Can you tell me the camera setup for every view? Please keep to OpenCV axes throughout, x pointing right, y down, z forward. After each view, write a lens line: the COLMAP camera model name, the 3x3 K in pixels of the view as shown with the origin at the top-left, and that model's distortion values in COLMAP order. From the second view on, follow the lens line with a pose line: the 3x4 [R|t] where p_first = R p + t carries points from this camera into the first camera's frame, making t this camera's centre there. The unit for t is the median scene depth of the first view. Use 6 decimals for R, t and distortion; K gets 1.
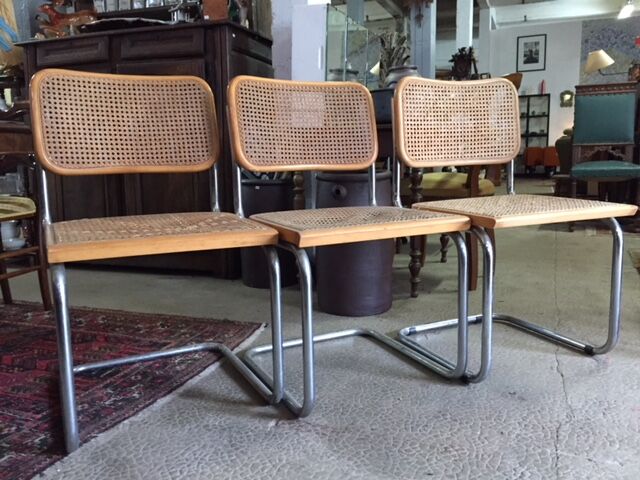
lens RADIAL K [[541.3, 0, 323.0], [0, 541.3, 238.5], [0, 0, 1]] dist [0.068342, -0.114525]
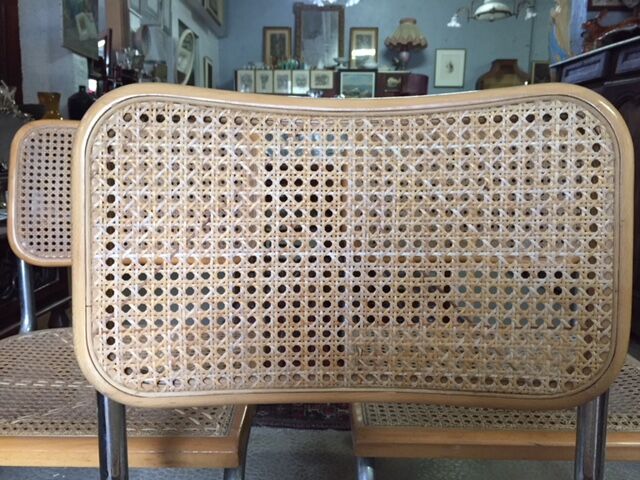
lens RADIAL K [[541.3, 0, 320.3], [0, 541.3, 238.4], [0, 0, 1]] dist [0.068342, -0.114525]
pose [[0.922545, 0.091559, -0.374870, 0.376613], [-0.090601, 0.995682, 0.020222, -0.251587], [0.375103, 0.015308, 0.926857, 0.840016]]
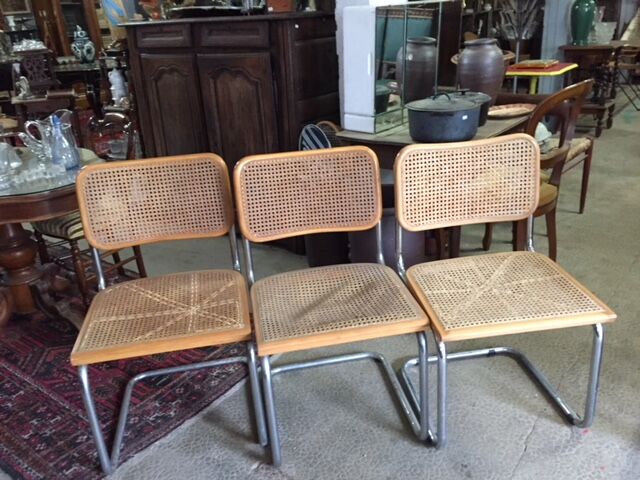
lens RADIAL K [[541.3, 0, 320.8], [0, 541.3, 240.9], [0, 0, 1]] dist [0.068342, -0.114525]
pose [[0.960271, 0.066031, -0.271145, 0.303012], [0.002166, 0.969811, 0.243847, -0.399808], [0.279061, -0.234746, 0.931139, -0.025550]]
